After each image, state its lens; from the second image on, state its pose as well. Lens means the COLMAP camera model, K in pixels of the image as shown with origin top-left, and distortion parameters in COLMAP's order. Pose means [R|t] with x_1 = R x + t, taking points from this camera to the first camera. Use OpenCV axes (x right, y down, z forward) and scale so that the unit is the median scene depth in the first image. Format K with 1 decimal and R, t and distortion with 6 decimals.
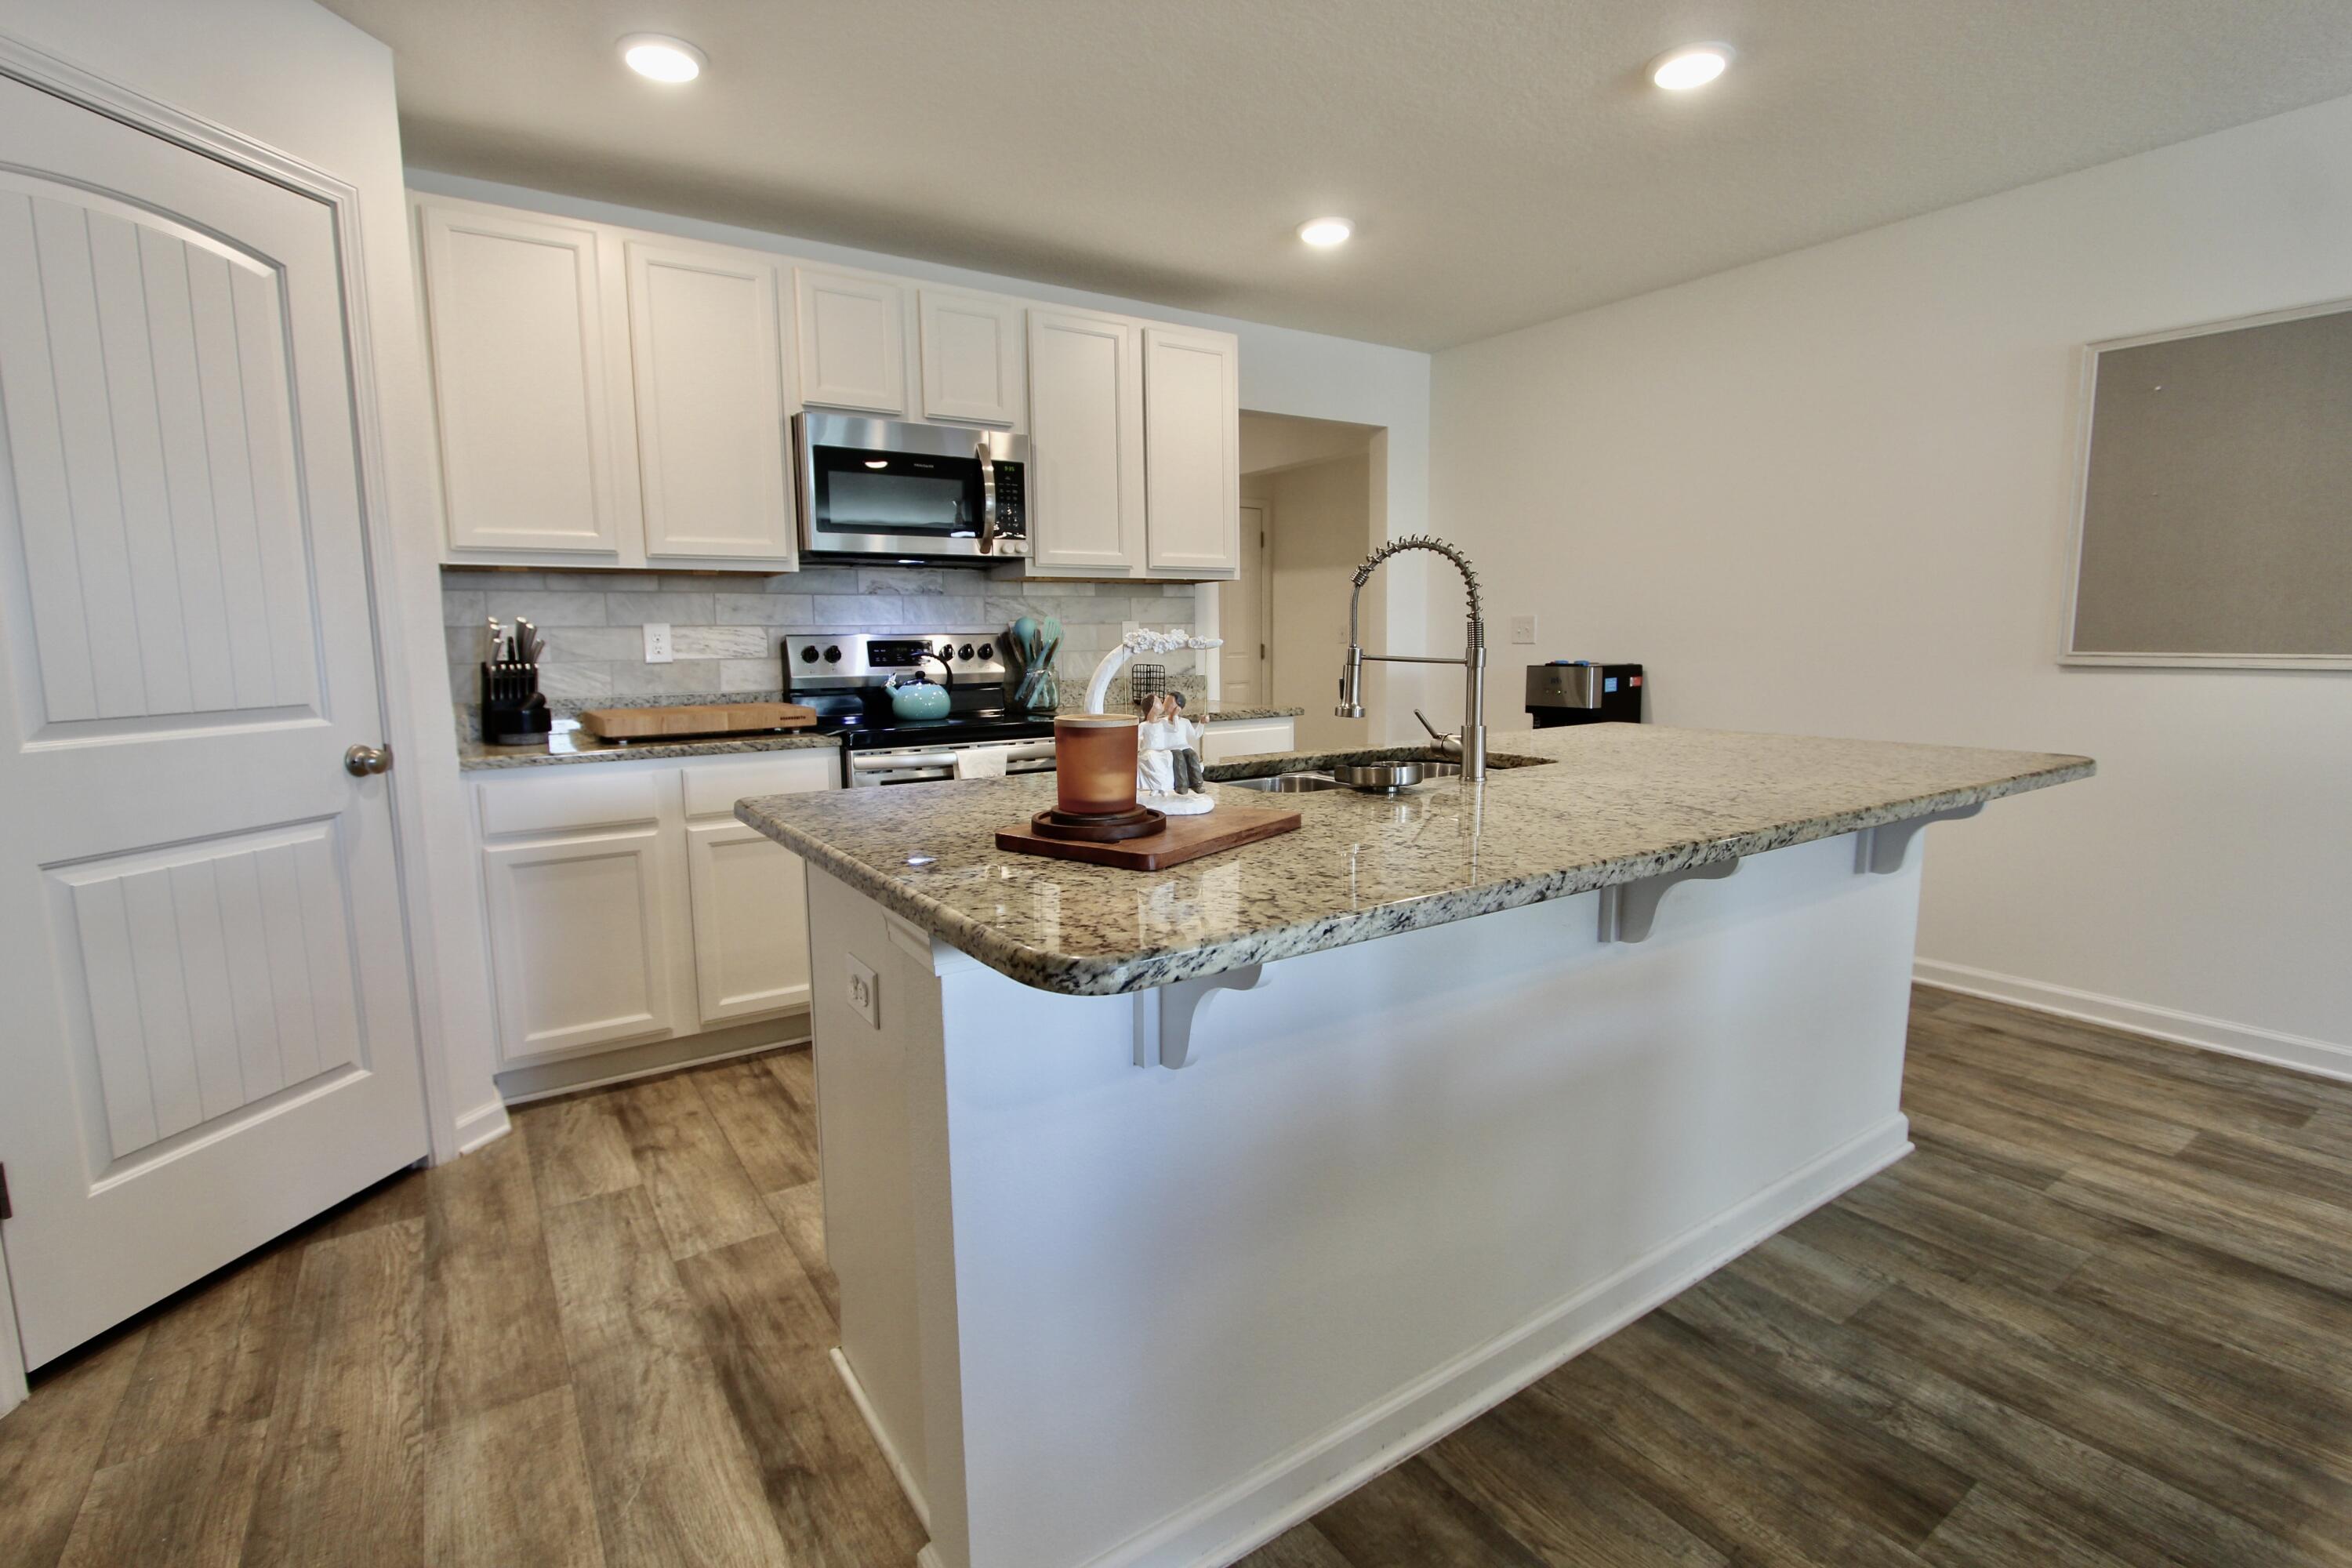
lens RADIAL K [[1089.1, 0, 1172.3], [0, 1089.1, 779.5], [0, 0, 1]] dist [-0.018613, 0.003097]
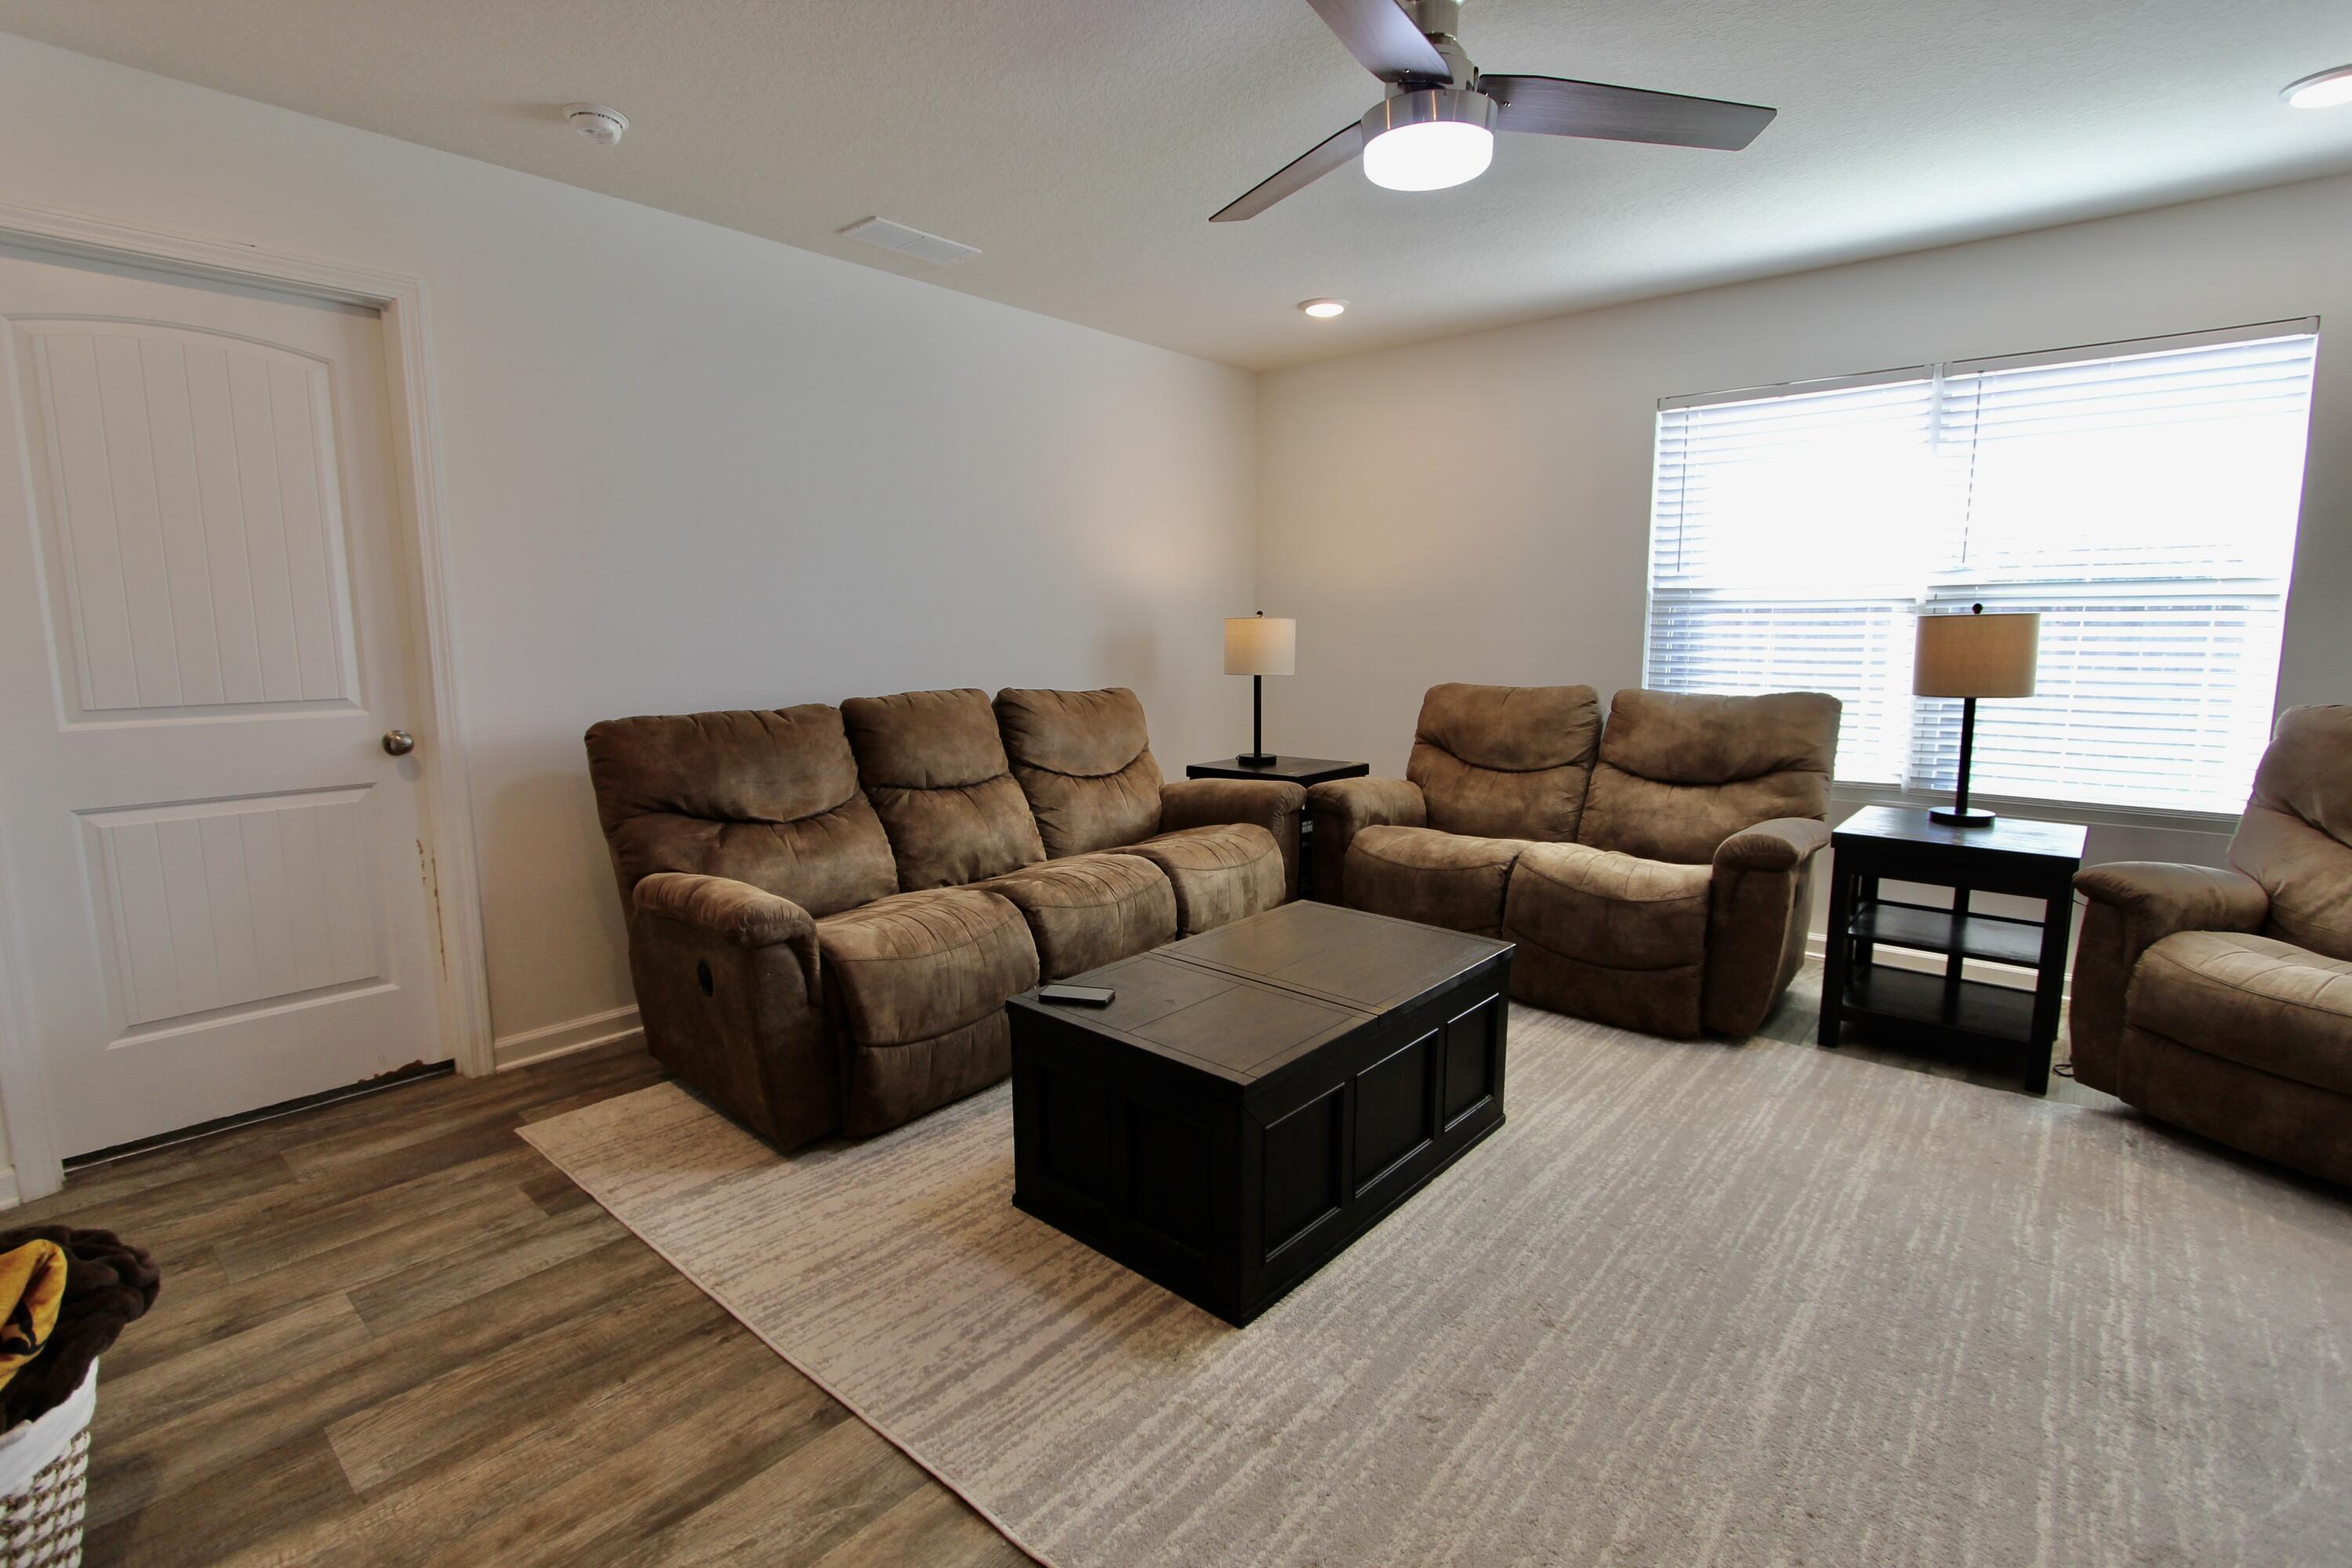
lens RADIAL K [[1089.1, 0, 1168.3], [0, 1089.1, 776.0], [0, 0, 1]] dist [-0.018613, 0.003097]
pose [[0.256106, 0.145953, -0.955567, 1.524297], [-0.131770, 0.984579, 0.115068, -0.204496], [0.957625, 0.096445, 0.271389, 1.173400]]
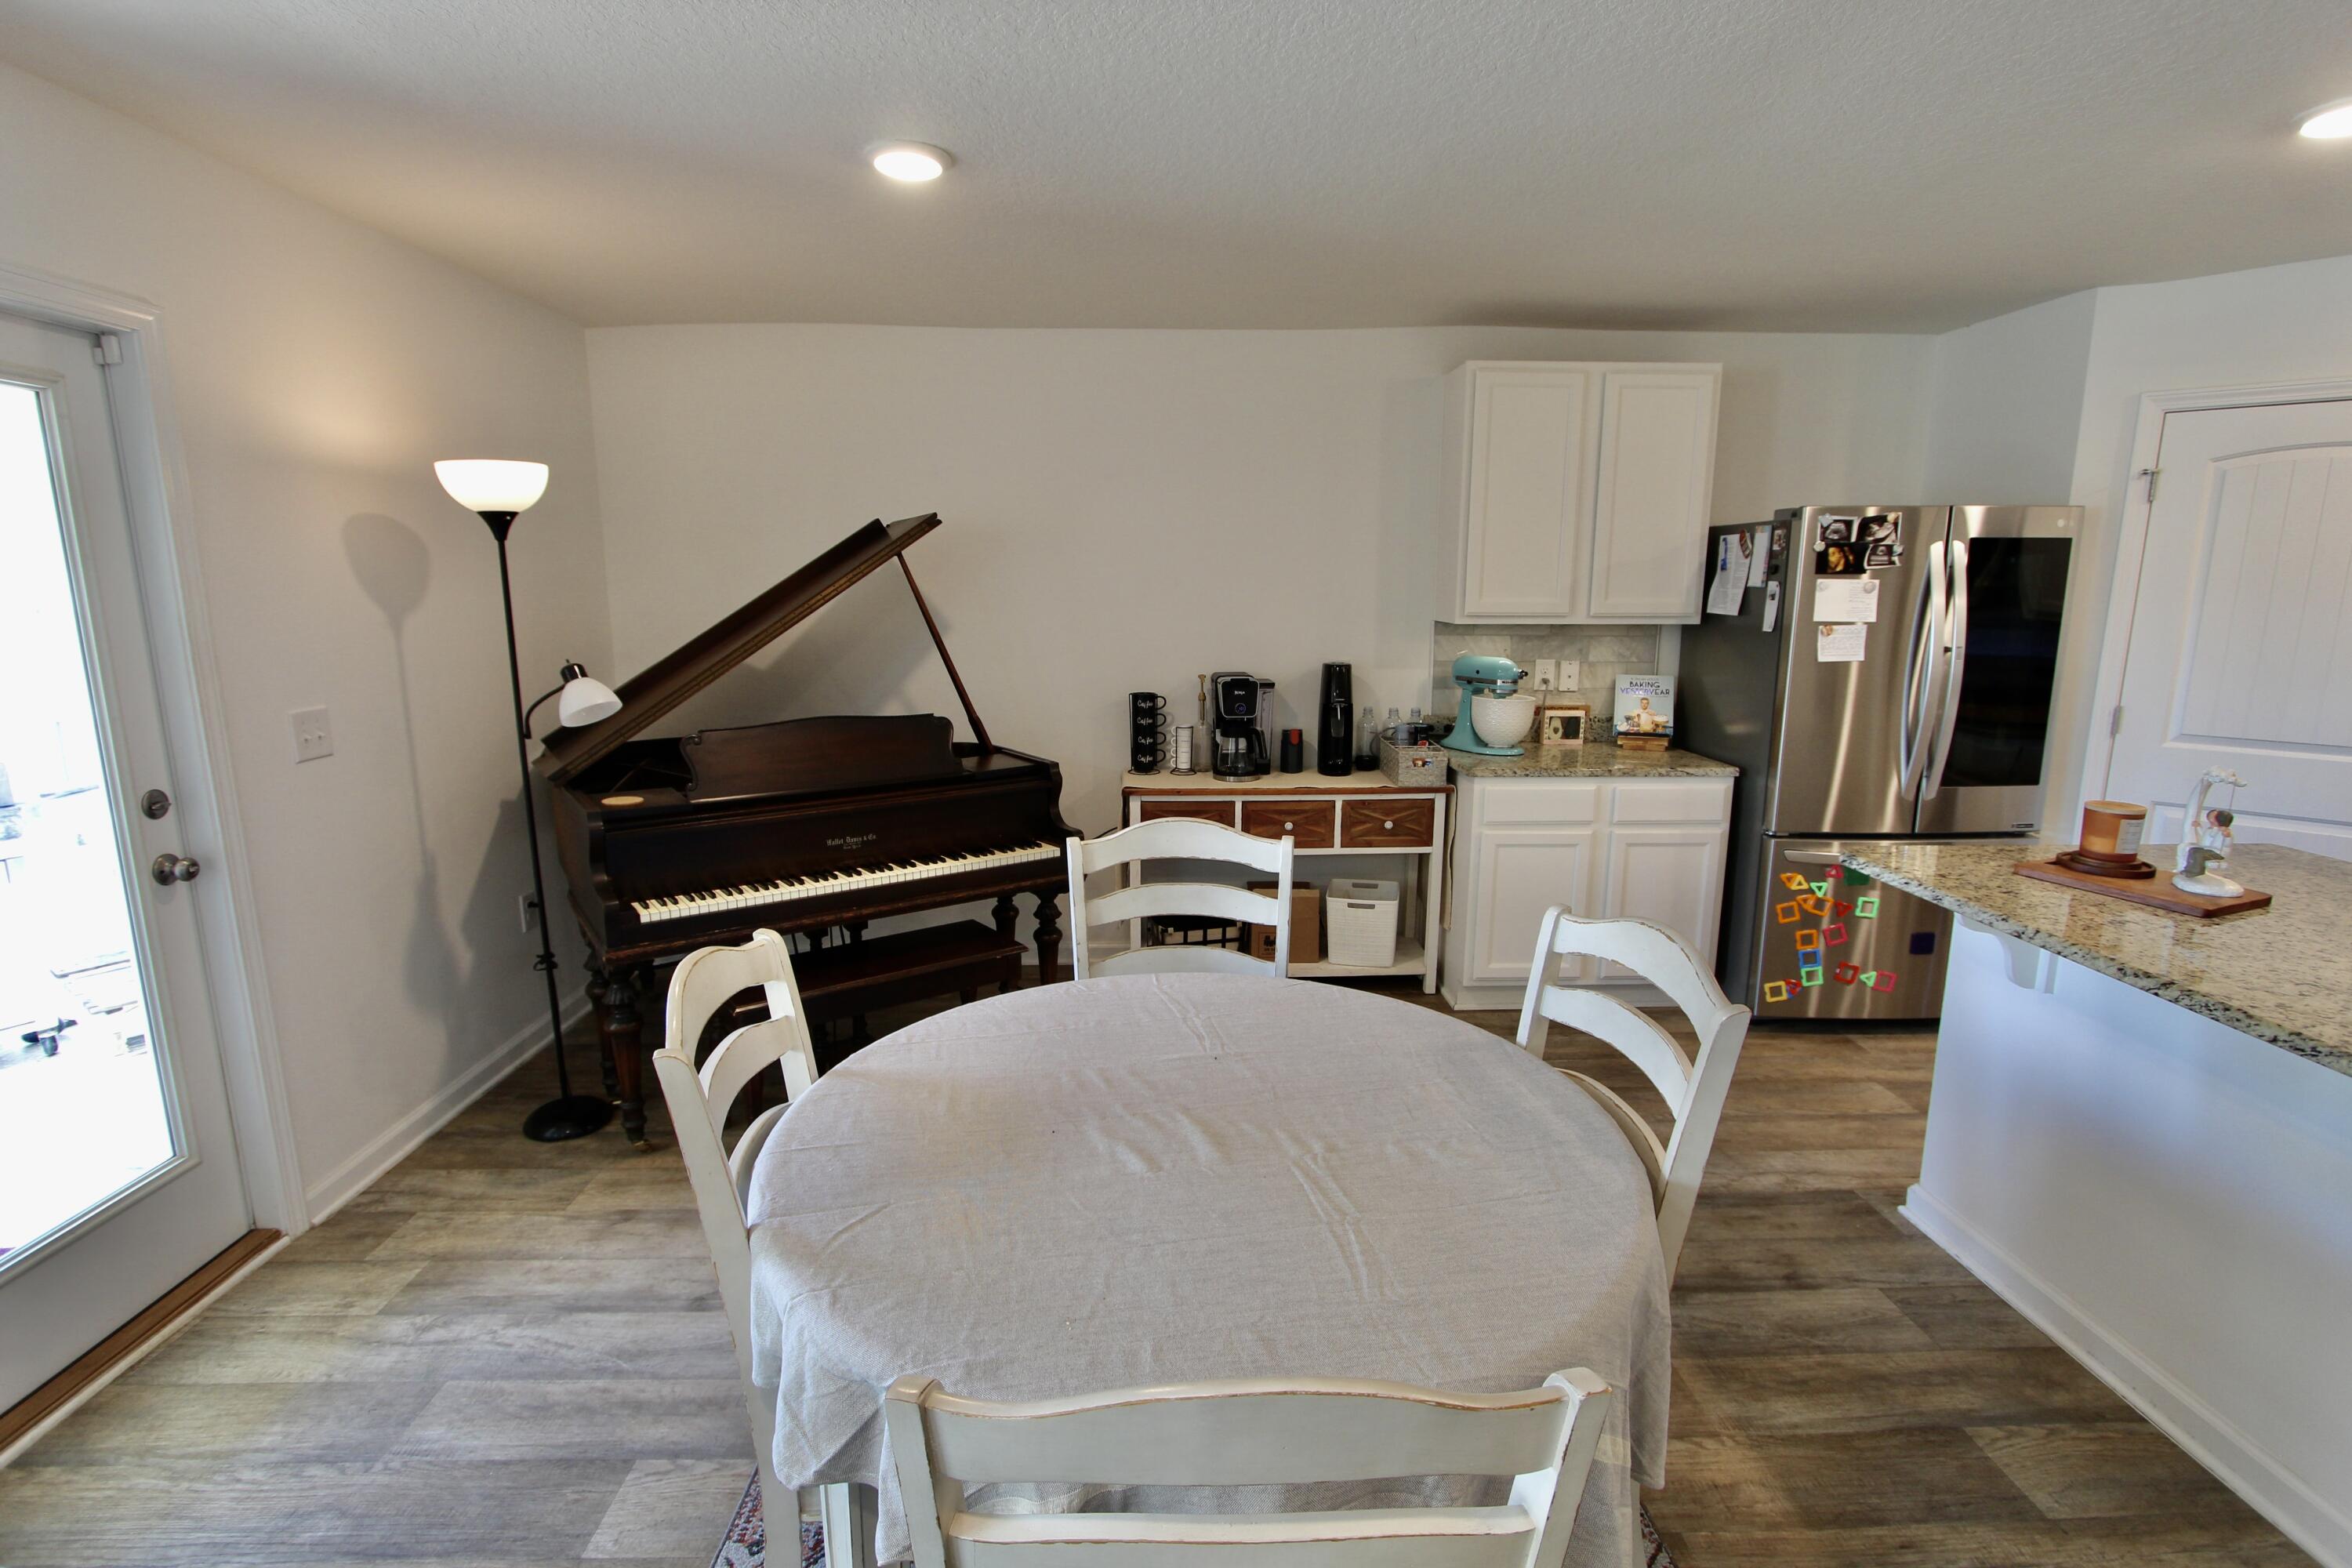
lens RADIAL K [[1089.1, 0, 1171.0], [0, 1089.1, 779.5], [0, 0, 1]] dist [-0.018613, 0.003097]
pose [[-0.534718, 0.161868, -0.829383, 1.056831], [-0.111185, 0.959473, 0.258941, -0.182960], [0.837684, 0.230675, -0.495049, 0.285846]]
